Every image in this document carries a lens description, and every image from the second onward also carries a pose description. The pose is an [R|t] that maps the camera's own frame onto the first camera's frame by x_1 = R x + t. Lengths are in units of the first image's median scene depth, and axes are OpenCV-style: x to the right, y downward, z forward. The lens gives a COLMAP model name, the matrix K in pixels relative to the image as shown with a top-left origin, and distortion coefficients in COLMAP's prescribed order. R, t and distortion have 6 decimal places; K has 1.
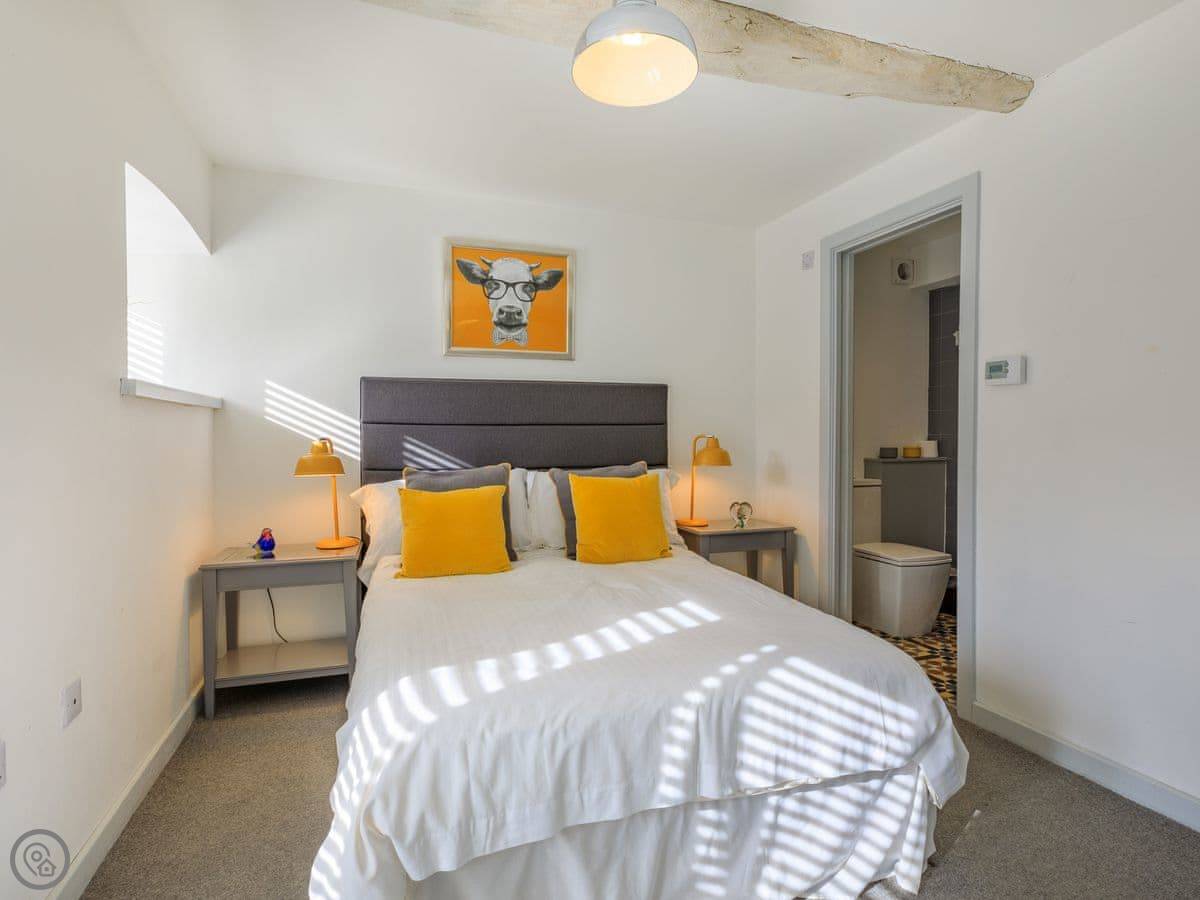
lens RADIAL K [[604.3, 0, 634.1], [0, 604.3, 452.6], [0, 0, 1]] dist [-0.000442, 0.000241]
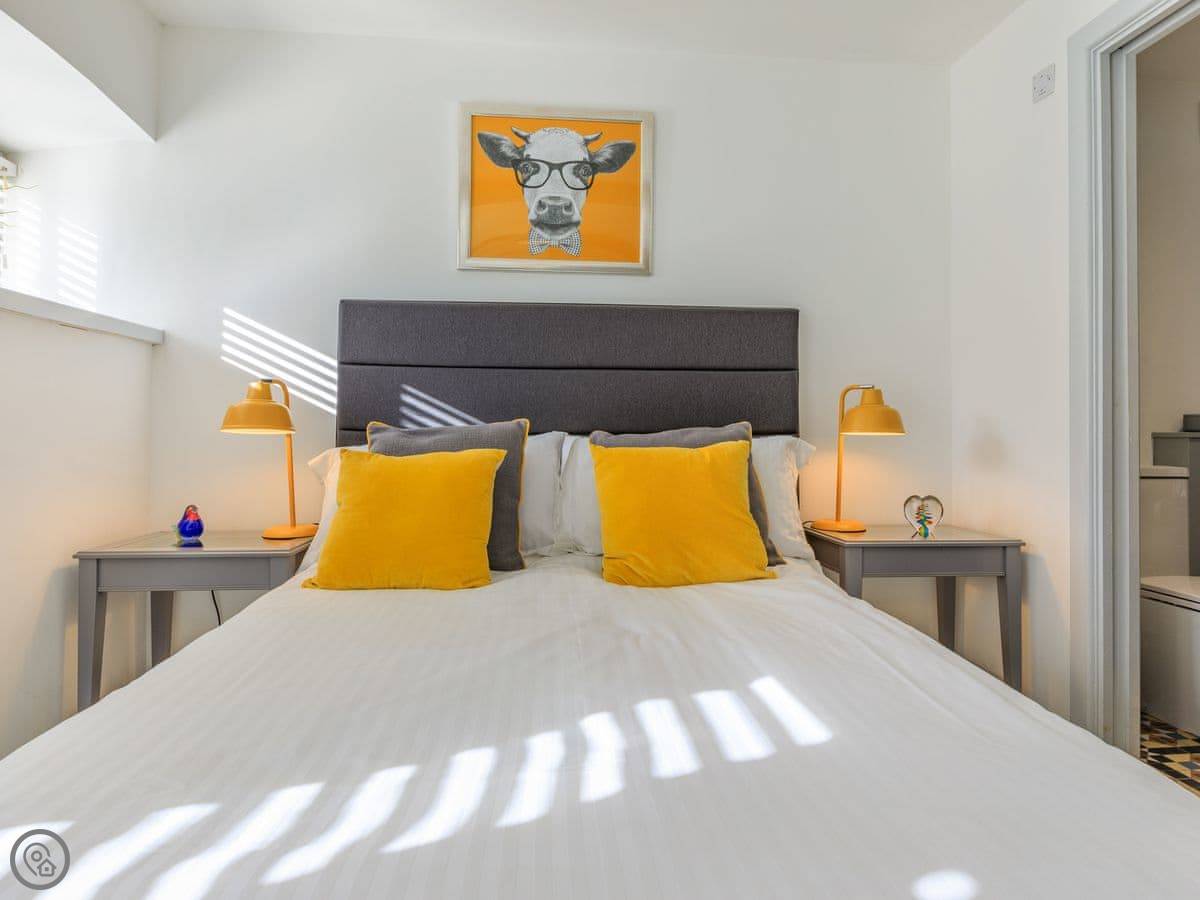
lens RADIAL K [[722.0, 0, 598.5], [0, 722.0, 418.0], [0, 0, 1]] dist [-0.000740, 0.000508]
pose [[0.964202, 0.000317, -0.265168, 0.060358], [-0.010472, 0.999265, -0.036884, 0.038024], [0.264961, 0.038341, 0.963497, 0.235296]]
